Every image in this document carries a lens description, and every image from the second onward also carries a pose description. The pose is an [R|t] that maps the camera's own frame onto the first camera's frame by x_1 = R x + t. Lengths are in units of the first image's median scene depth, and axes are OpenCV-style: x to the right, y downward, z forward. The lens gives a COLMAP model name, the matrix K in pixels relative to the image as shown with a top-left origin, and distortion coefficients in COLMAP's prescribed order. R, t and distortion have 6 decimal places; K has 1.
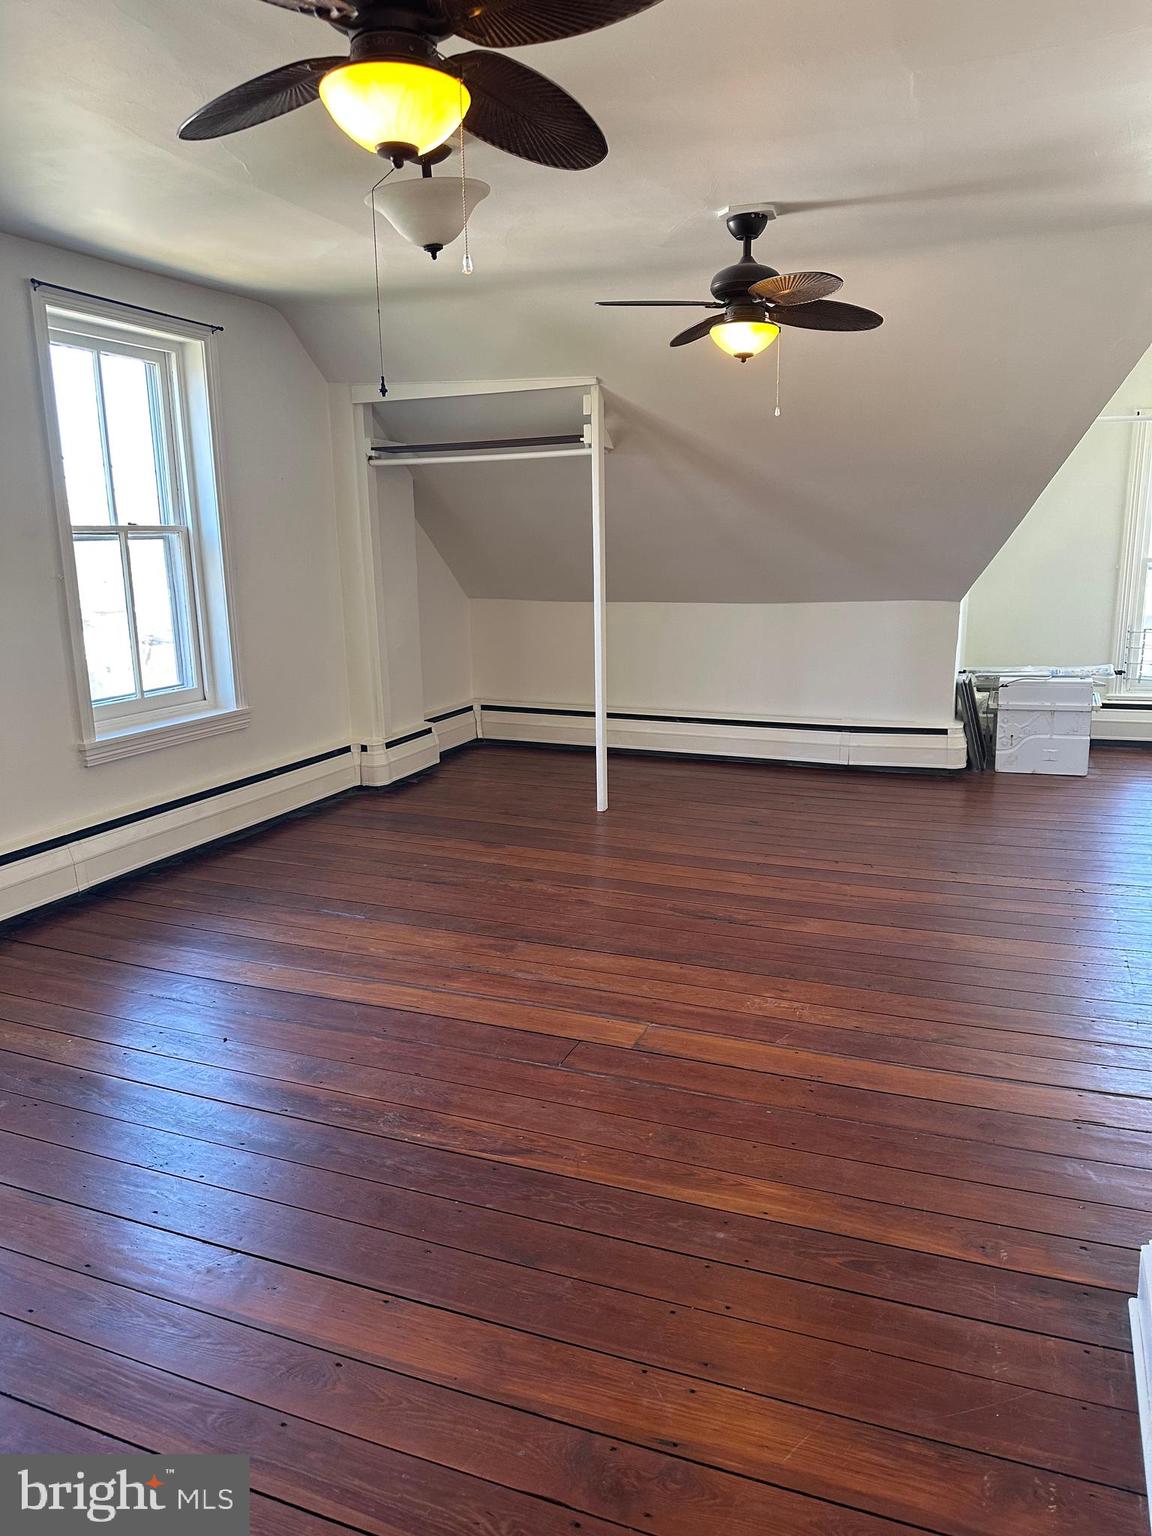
lens RADIAL K [[1081.8, 0, 572.1], [0, 1081.8, 769.5], [0, 0, 1]] dist [0.110542, -0.136795]
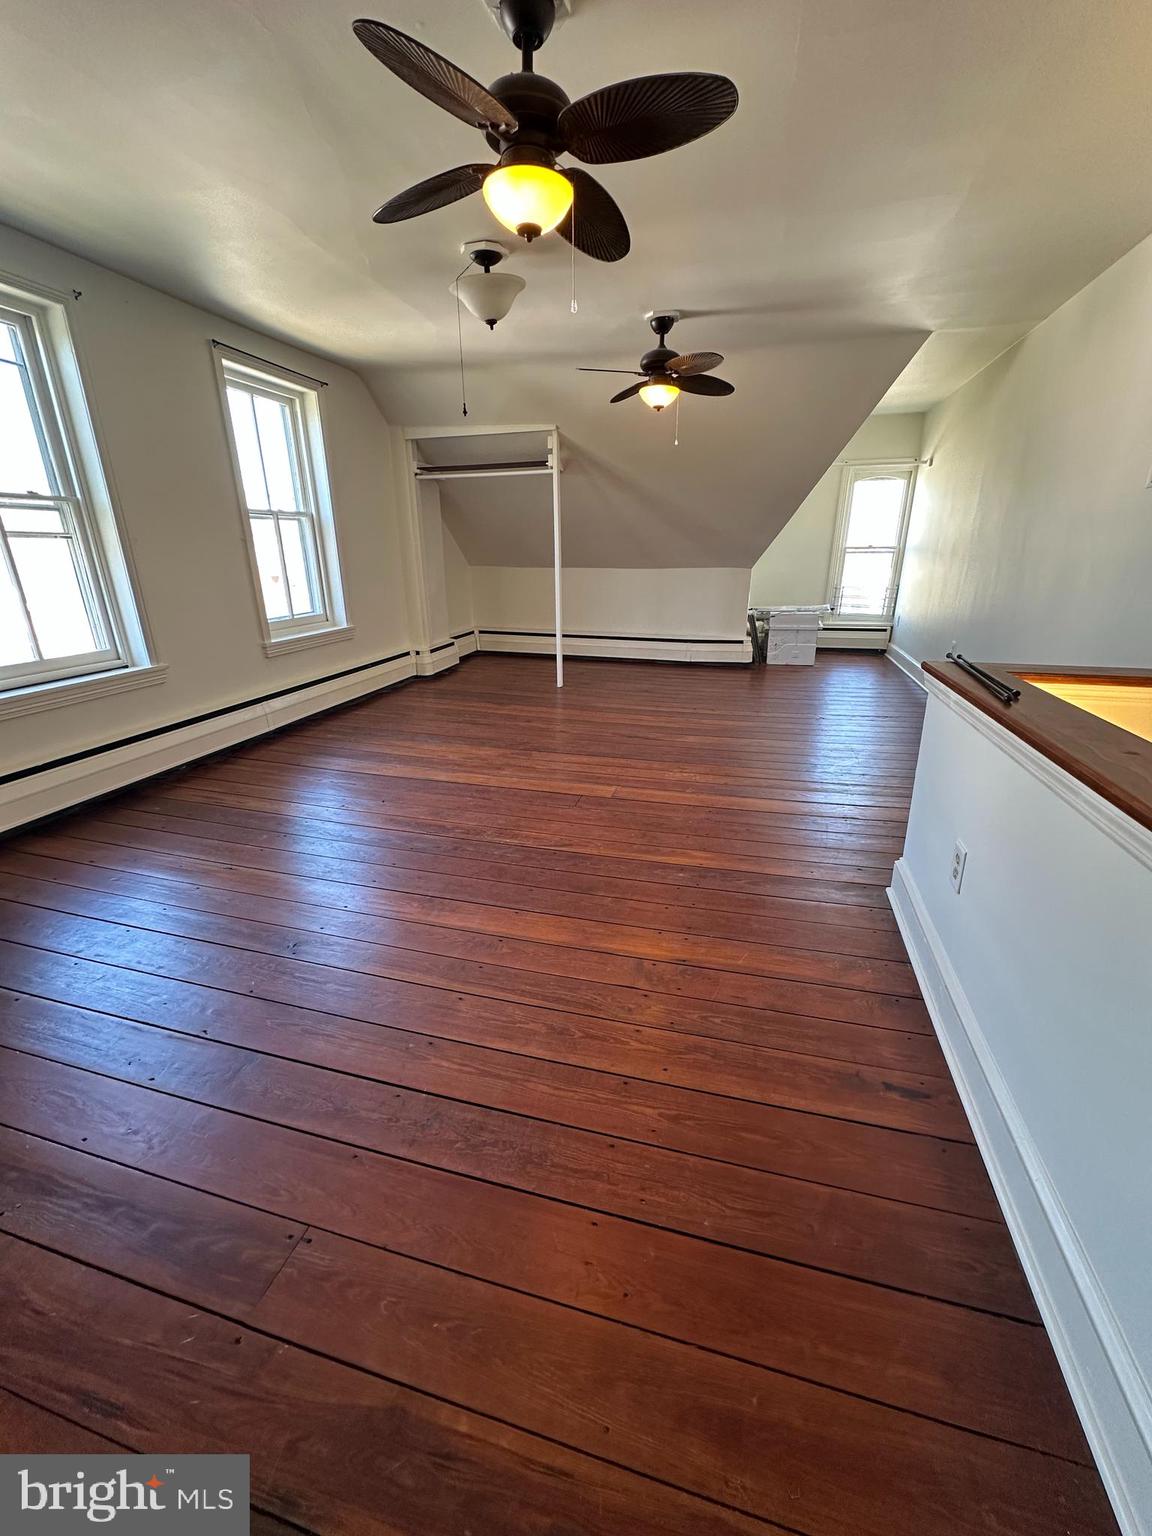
lens RADIAL K [[615.7, 0, 575.0], [0, 615.7, 765.7], [0, 0, 1]] dist [0.015196, -0.000120]
pose [[0.993153, -0.028528, 0.113283, -0.084112], [0.013344, 0.991081, 0.132590, 0.042688], [-0.116055, -0.130171, 0.984676, -0.012344]]
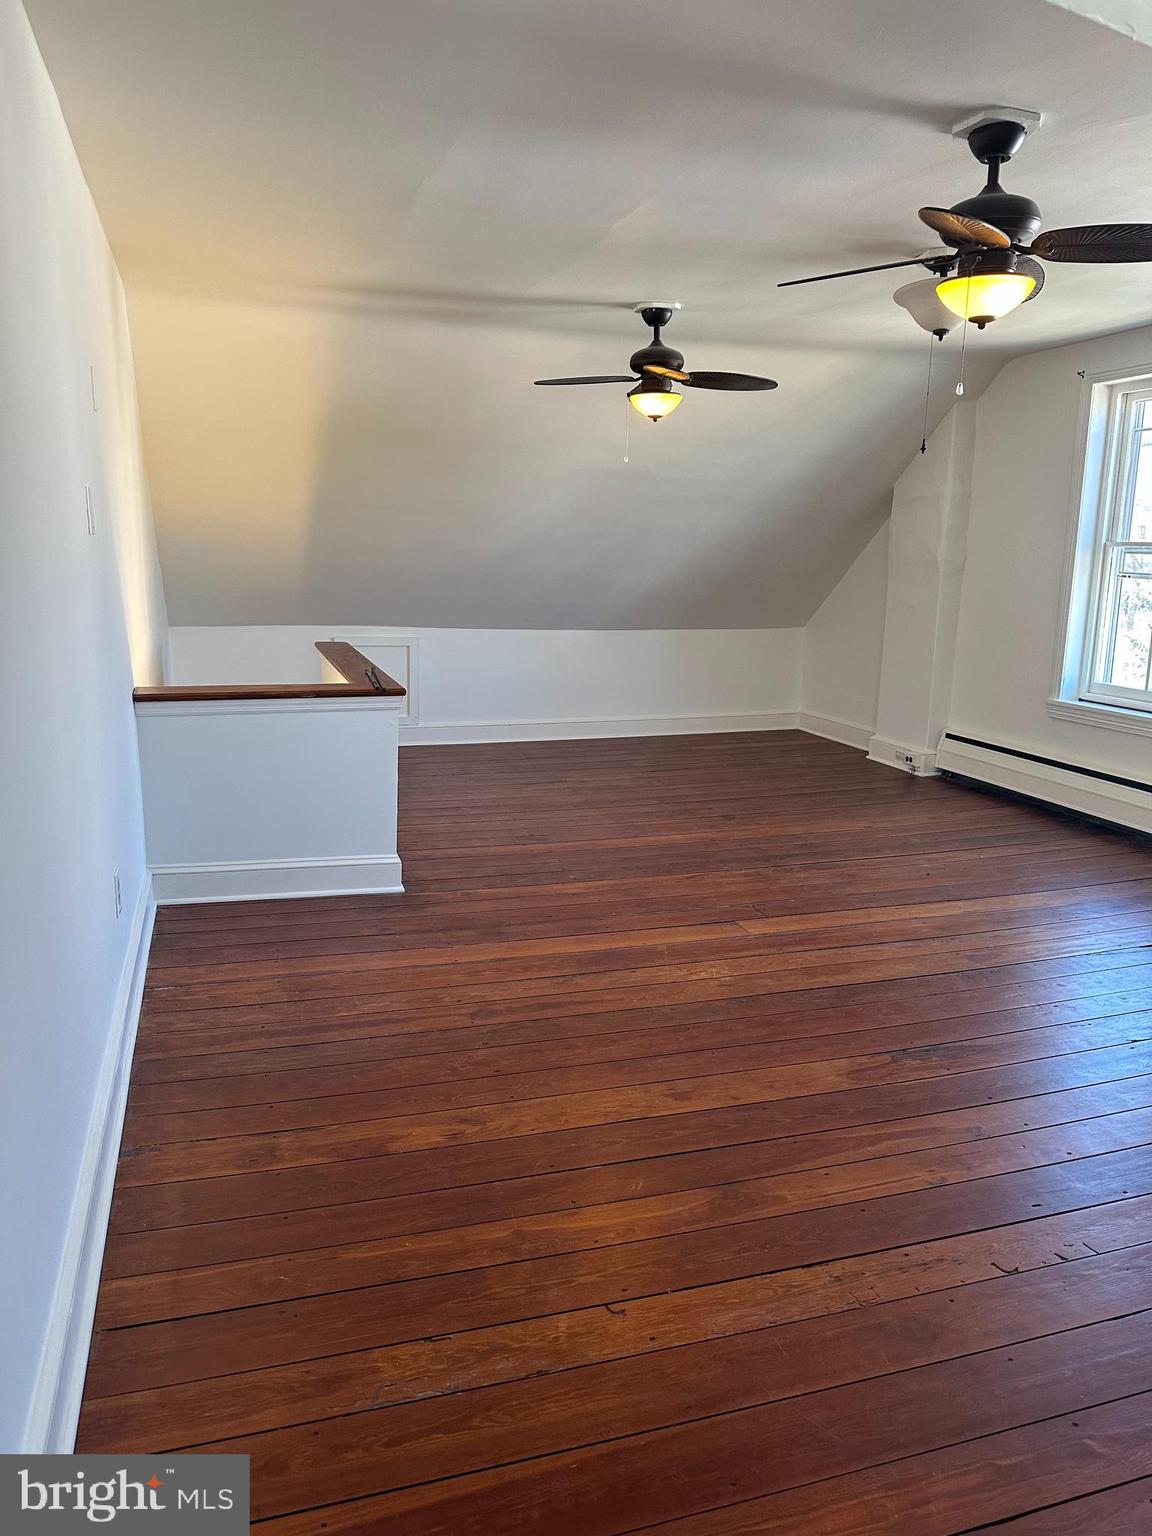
lens RADIAL K [[1081.8, 0, 572.1], [0, 1081.8, 769.5], [0, 0, 1]] dist [0.110542, -0.136795]
pose [[-0.767495, 0.138210, -0.625979, 0.725811], [-0.129407, 0.922977, 0.362447, -0.275580], [0.627858, 0.359183, -0.690494, 1.205501]]
